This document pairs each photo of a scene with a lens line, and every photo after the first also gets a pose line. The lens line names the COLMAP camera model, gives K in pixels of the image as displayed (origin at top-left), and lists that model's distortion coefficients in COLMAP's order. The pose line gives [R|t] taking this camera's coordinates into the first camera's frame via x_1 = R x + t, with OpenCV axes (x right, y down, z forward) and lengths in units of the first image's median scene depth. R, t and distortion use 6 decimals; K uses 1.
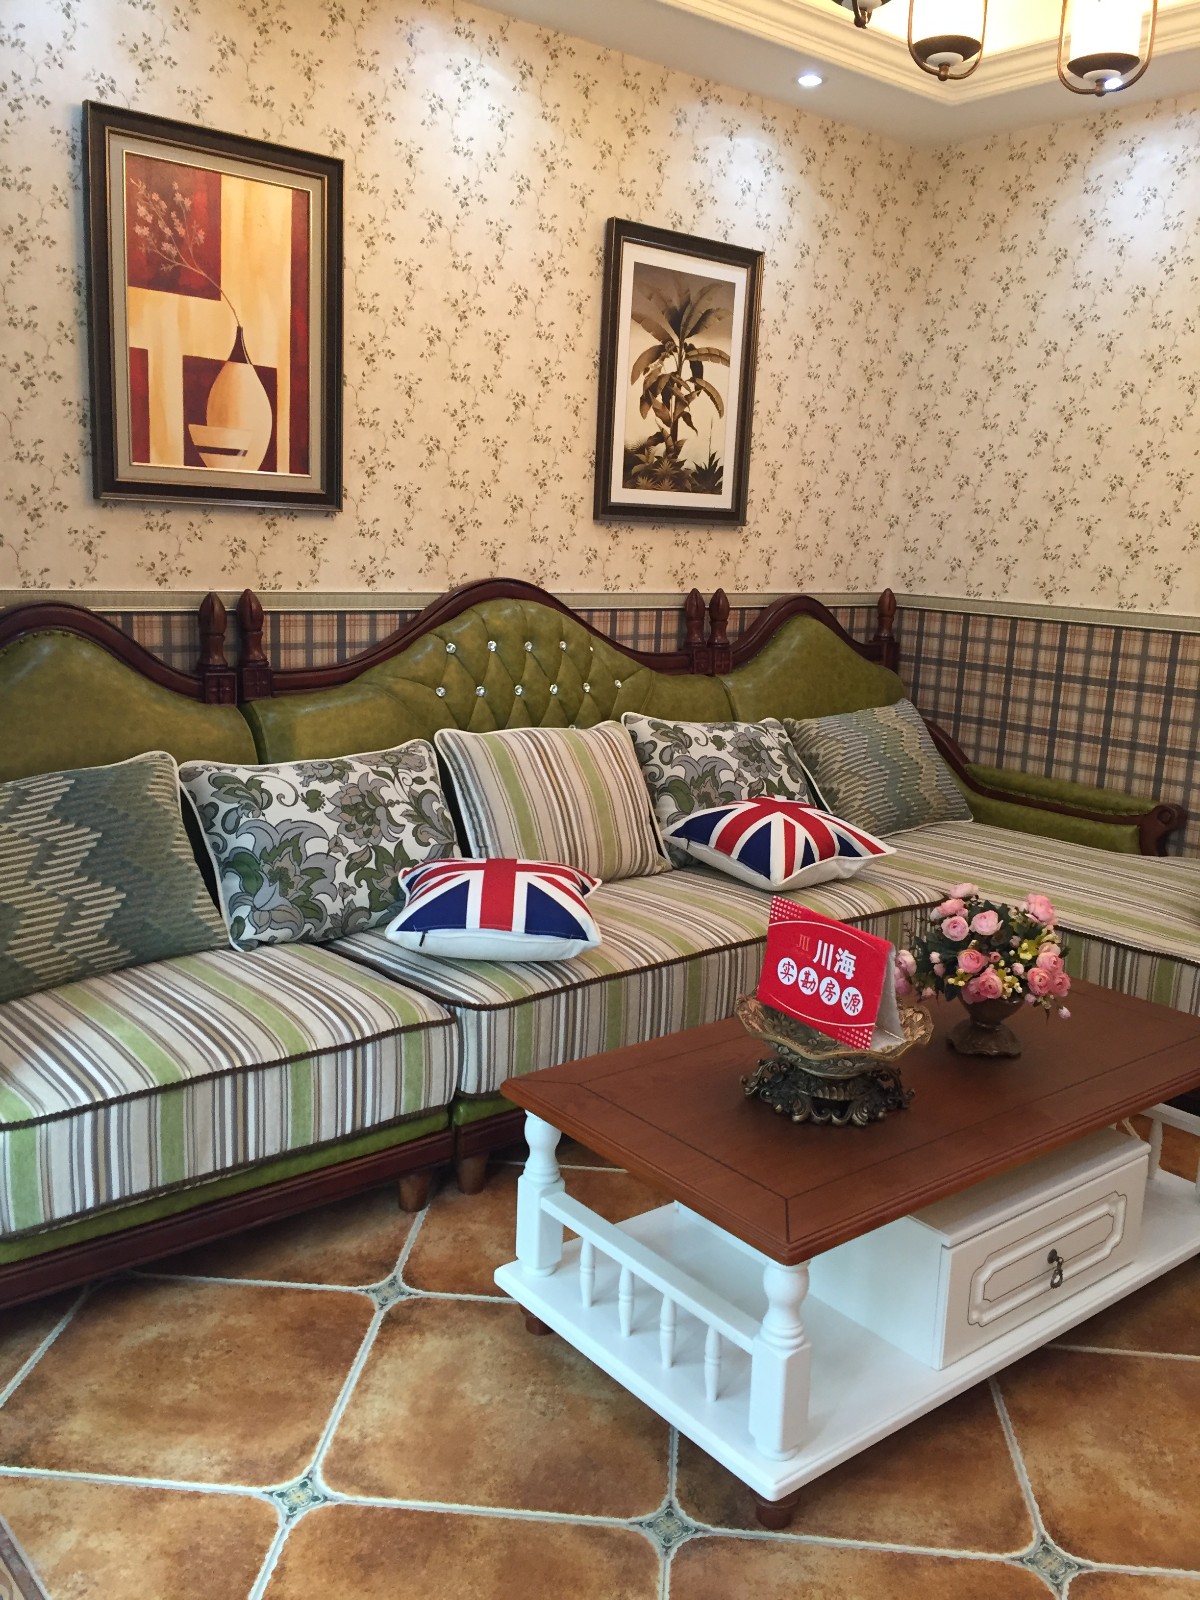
lens RADIAL K [[1413.0, 0, 600.0], [0, 1413.0, 800.0], [0, 0, 1]] dist [0.080136, -0.010235]
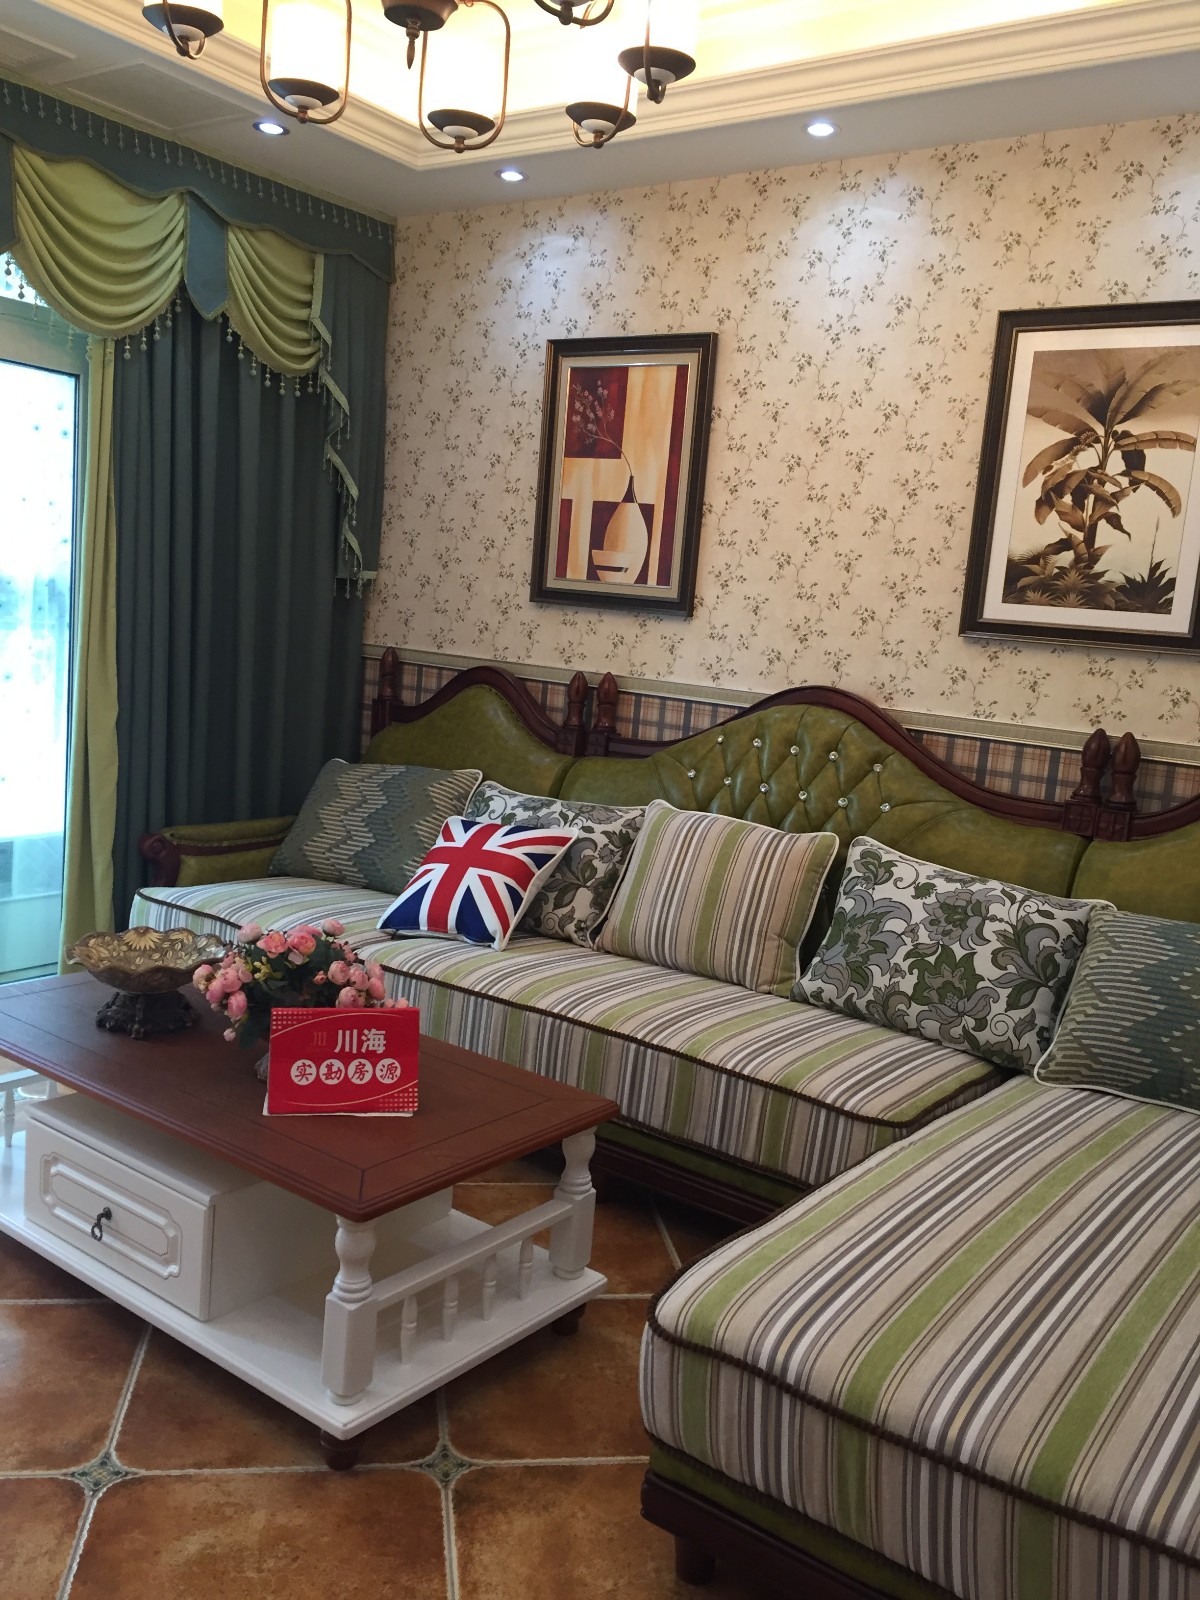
lens RADIAL K [[1337.4, 0, 641.4], [0, 1337.4, 798.1], [0, 0, 1]] dist [0.130382, -0.184920]
pose [[0.250215, 0.117372, -0.961050, 0.827081], [-0.260507, 0.964180, 0.049930, -0.092255], [0.932485, 0.237866, 0.271829, 0.629407]]
